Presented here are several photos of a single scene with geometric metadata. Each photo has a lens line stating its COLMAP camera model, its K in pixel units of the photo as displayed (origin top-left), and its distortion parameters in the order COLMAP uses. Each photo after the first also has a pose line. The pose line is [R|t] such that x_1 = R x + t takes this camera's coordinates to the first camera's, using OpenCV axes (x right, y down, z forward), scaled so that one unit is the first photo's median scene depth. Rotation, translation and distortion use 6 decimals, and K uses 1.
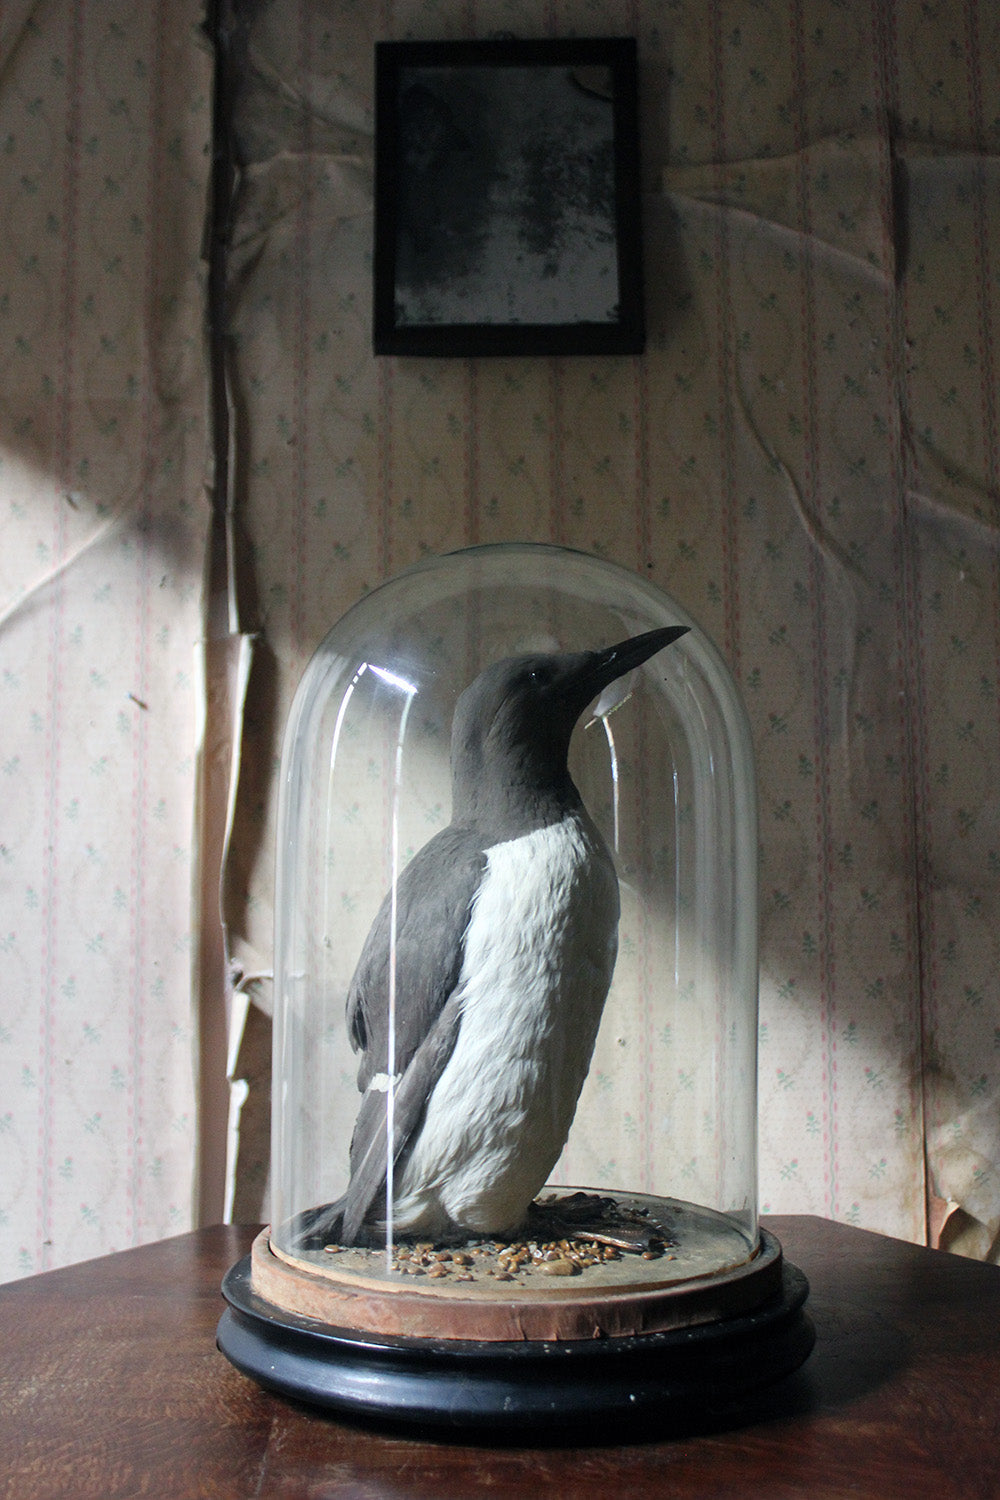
lens RADIAL K [[1815.2, 0, 485.1], [0, 1815.2, 730.0], [0, 0, 1]] dist [-0.087416, 0.077352]
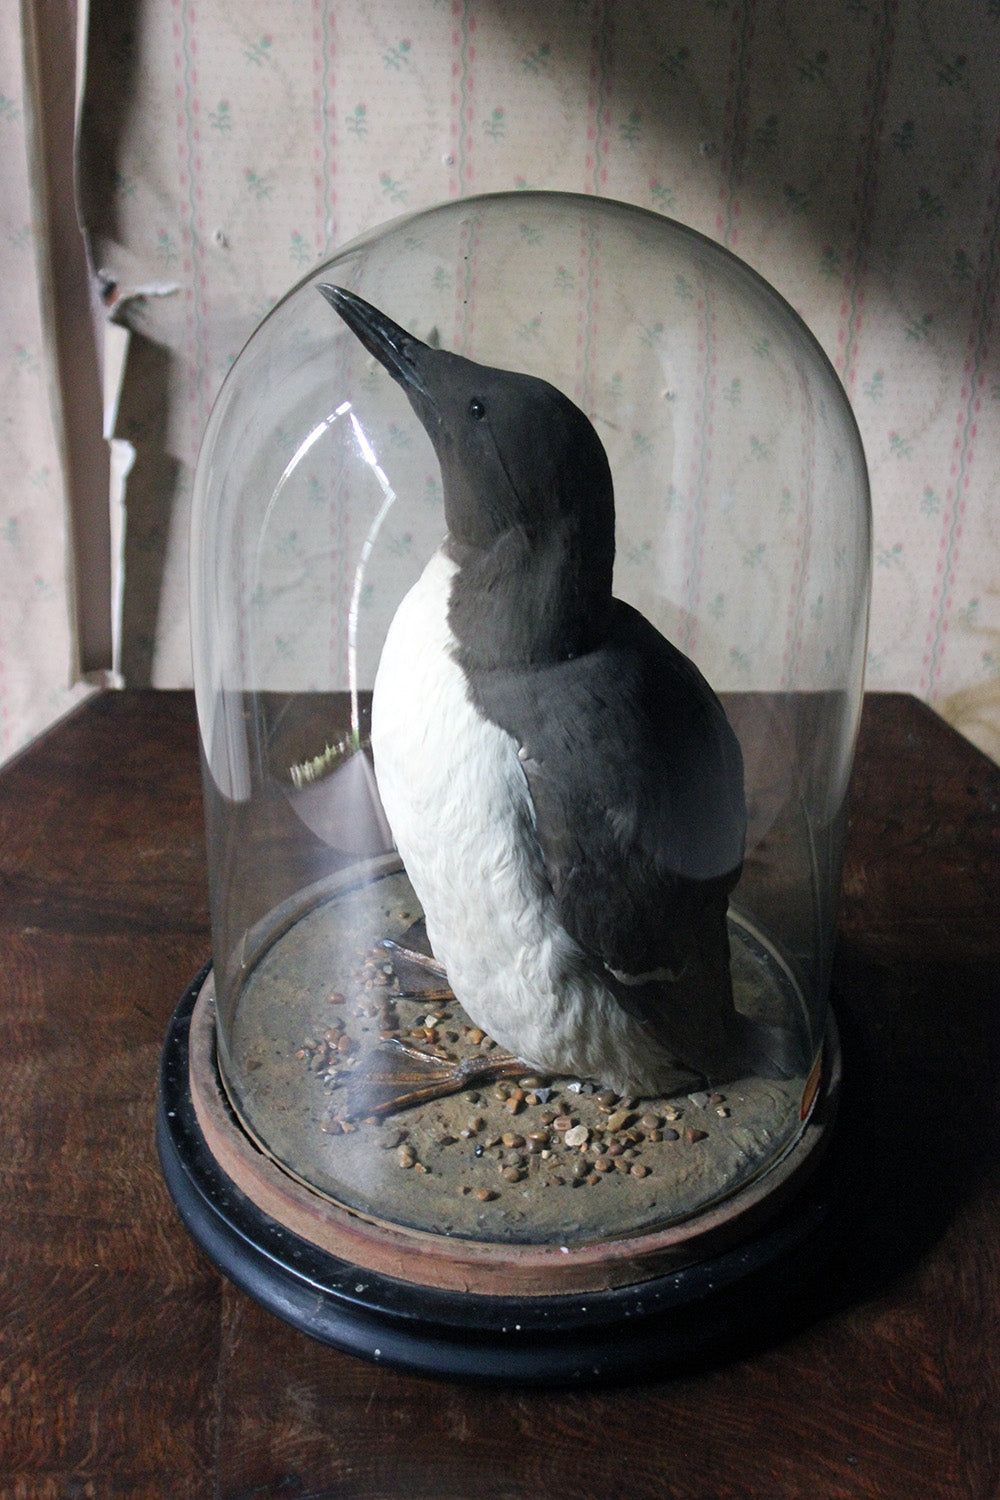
lens RADIAL K [[2871.6, 0, 495.1], [0, 2871.6, 932.4], [0, 0, 1]] dist [0.014416, 0.219019]
pose [[0.999544, 0.022168, 0.020525, -0.009944], [-0.030206, 0.721316, 0.691947, -0.438798], [0.000534, -0.692251, 0.721657, 0.062658]]
